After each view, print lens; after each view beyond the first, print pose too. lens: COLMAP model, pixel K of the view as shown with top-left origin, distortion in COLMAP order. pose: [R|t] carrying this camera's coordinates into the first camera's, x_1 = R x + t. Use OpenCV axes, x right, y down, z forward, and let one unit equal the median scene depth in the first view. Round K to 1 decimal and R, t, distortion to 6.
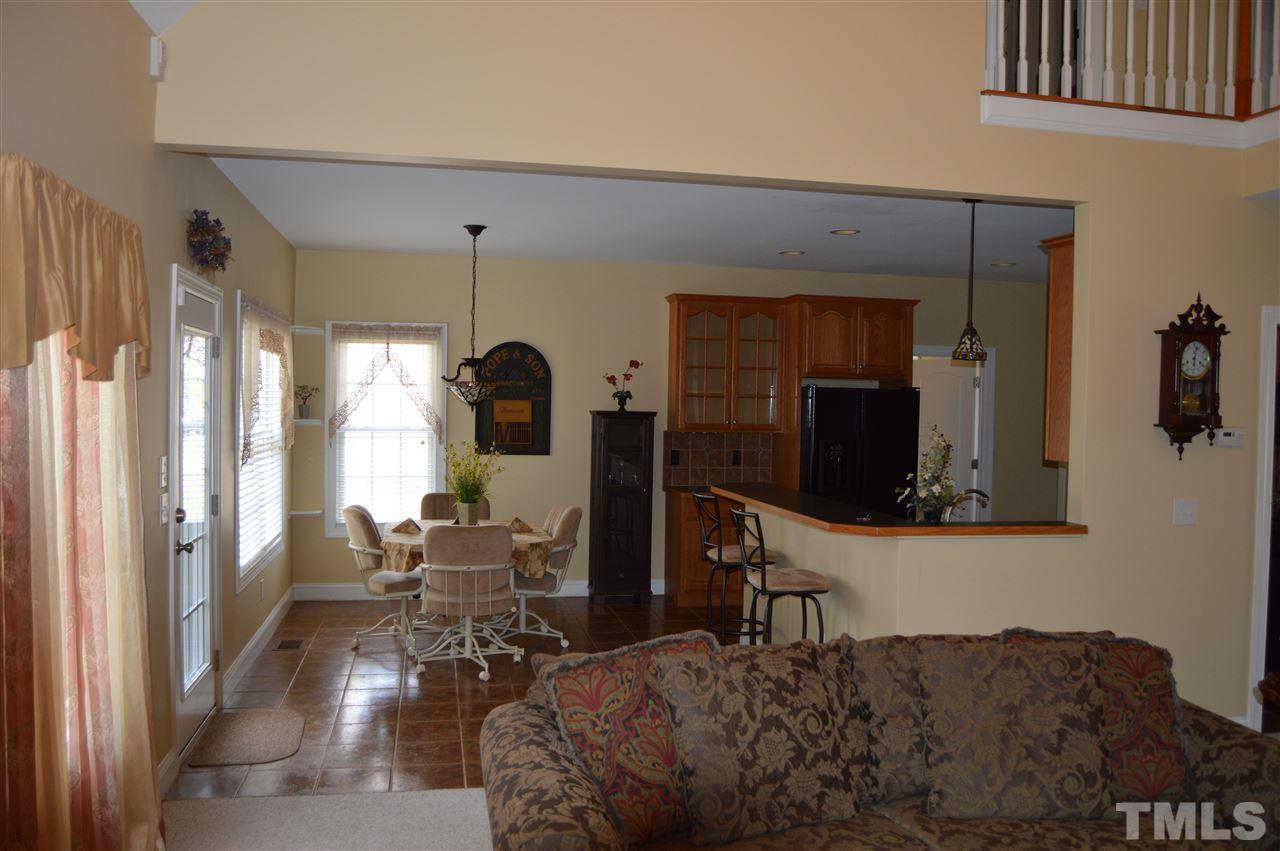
lens RADIAL K [[1011.3, 0, 640.4], [0, 1011.3, 433.2], [0, 0, 1]] dist [-0.078402, 0.012233]
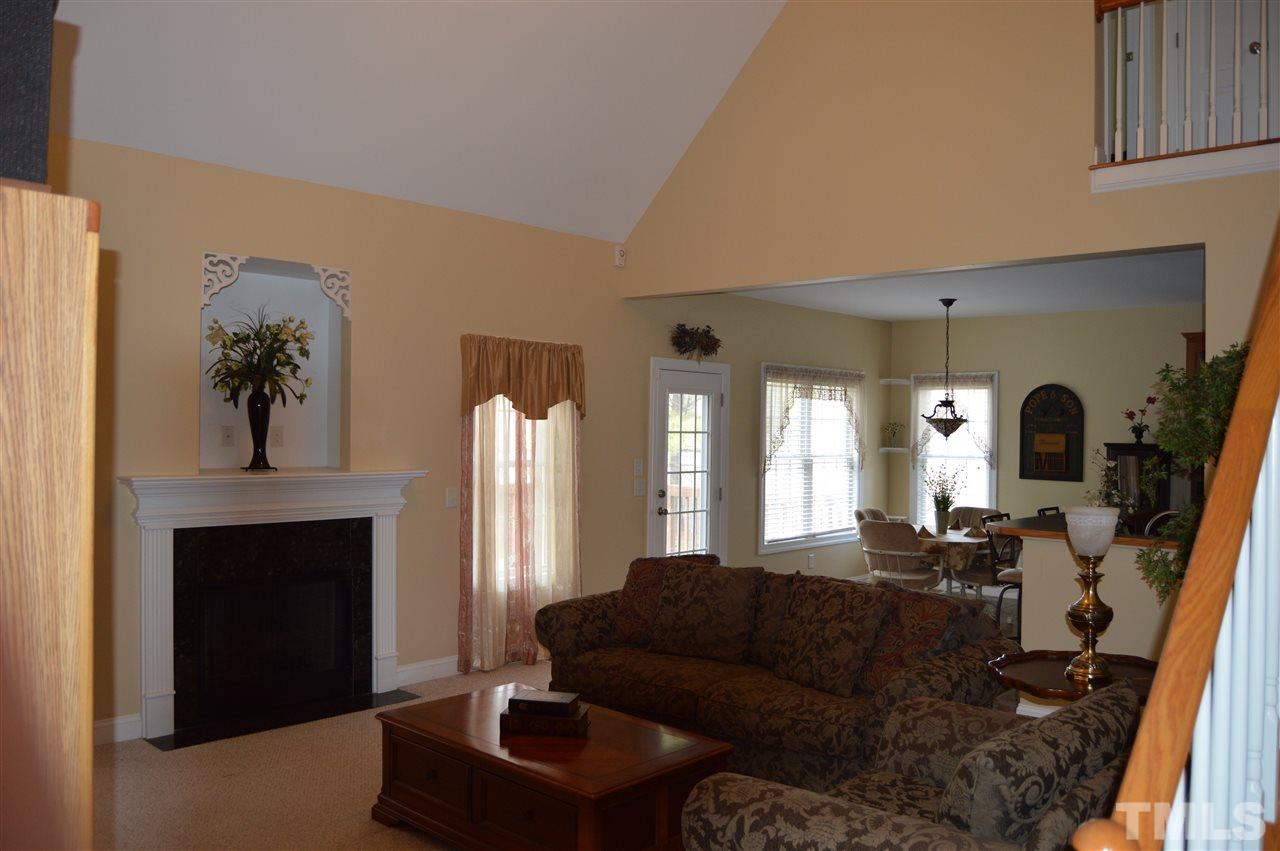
lens RADIAL K [[1011.3, 0, 648.7], [0, 1011.3, 427.1], [0, 0, 1]] dist [-0.078402, 0.012233]
pose [[0.587428, -0.006379, -0.809252, 0.546012], [-0.031955, 0.999006, -0.031071, 0.010808], [0.808646, 0.044111, 0.586640, -0.059953]]
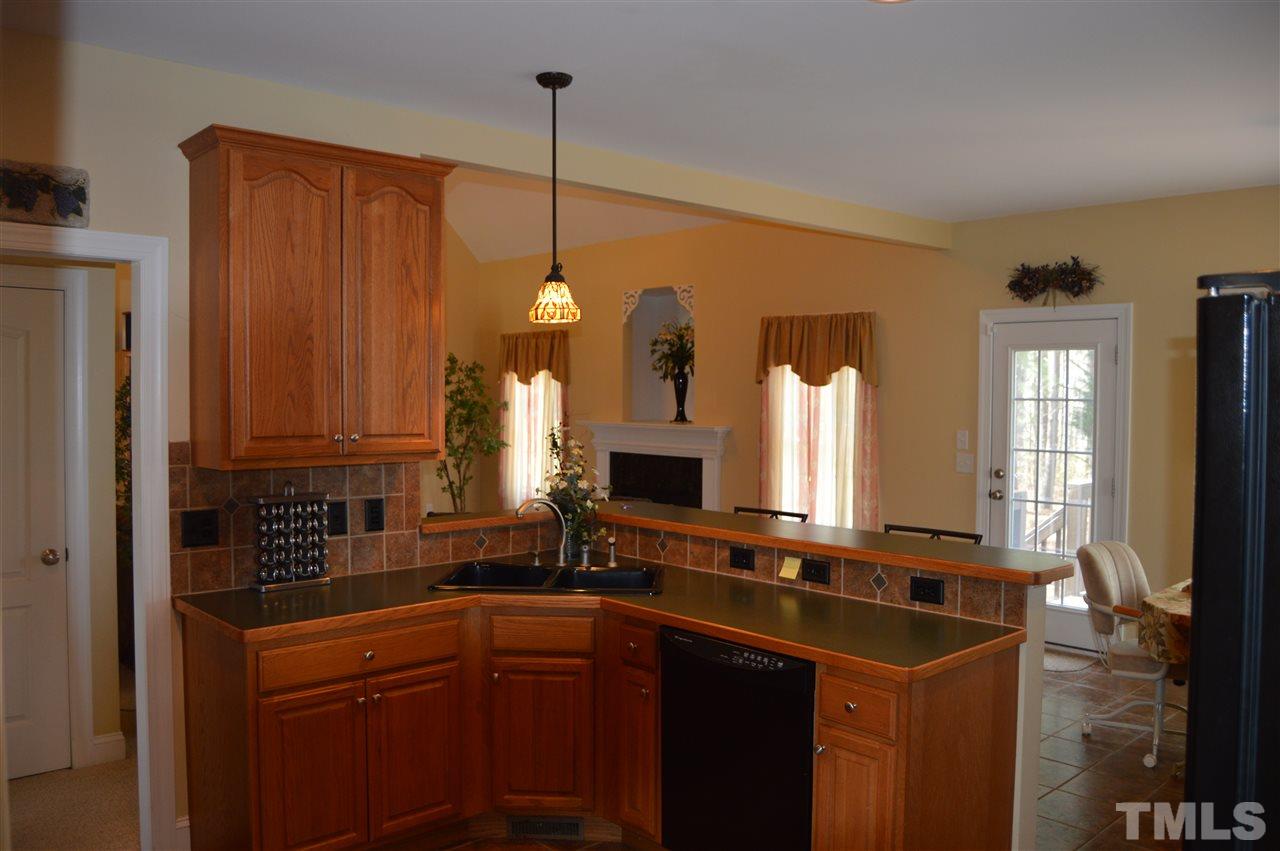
lens RADIAL K [[1011.3, 0, 631.0], [0, 1011.3, 426.0], [0, 0, 1]] dist [-0.078402, 0.012233]
pose [[-0.861172, -0.001485, -0.508312, 0.419626], [-0.035237, 0.997765, 0.056783, -0.028742], [0.507091, 0.066811, -0.859299, 1.062901]]
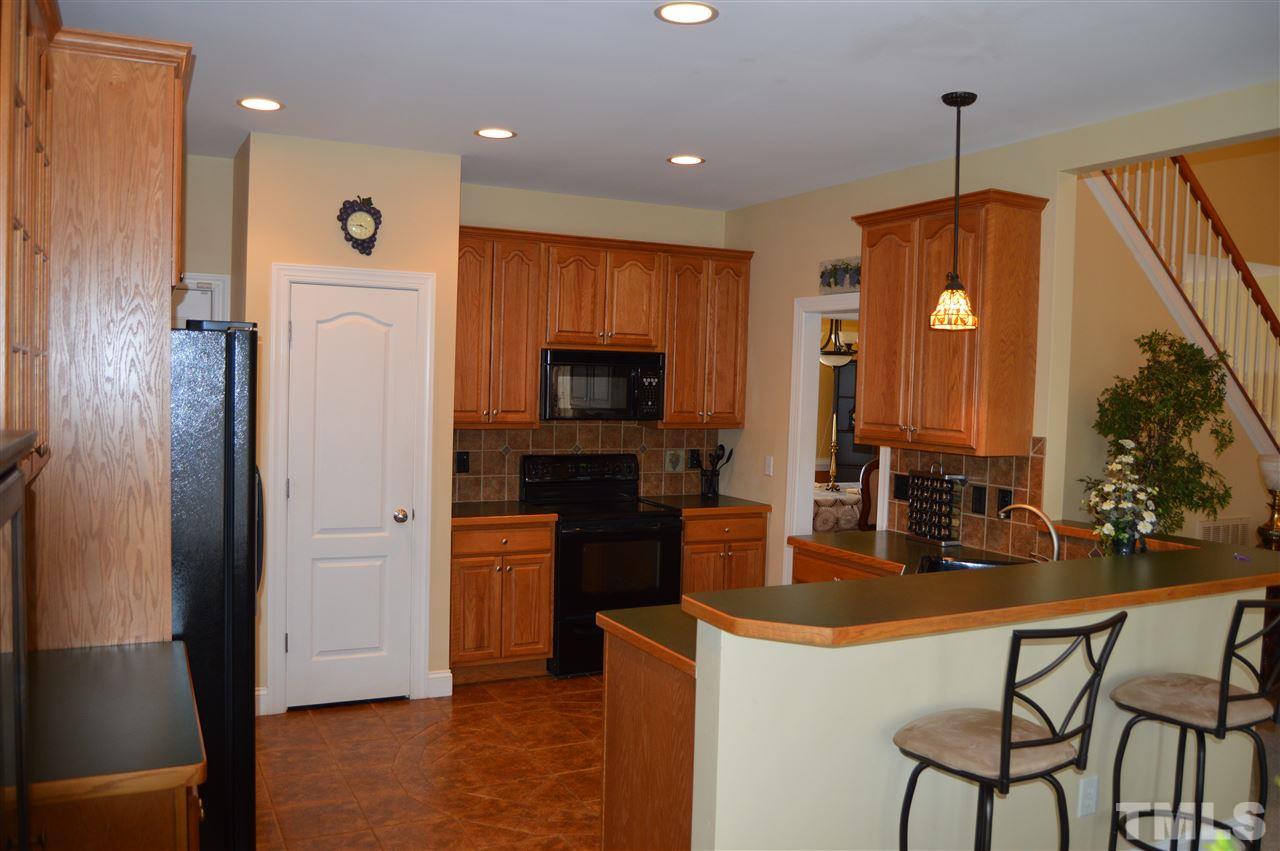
lens RADIAL K [[1011.3, 0, 602.6], [0, 1011.3, 419.3], [0, 0, 1]] dist [-0.078402, 0.012233]
pose [[-0.243118, -0.059482, 0.968171, -0.192202], [0.002210, 0.998081, 0.061874, -0.034885], [-0.969994, 0.017183, -0.242520, 0.934428]]
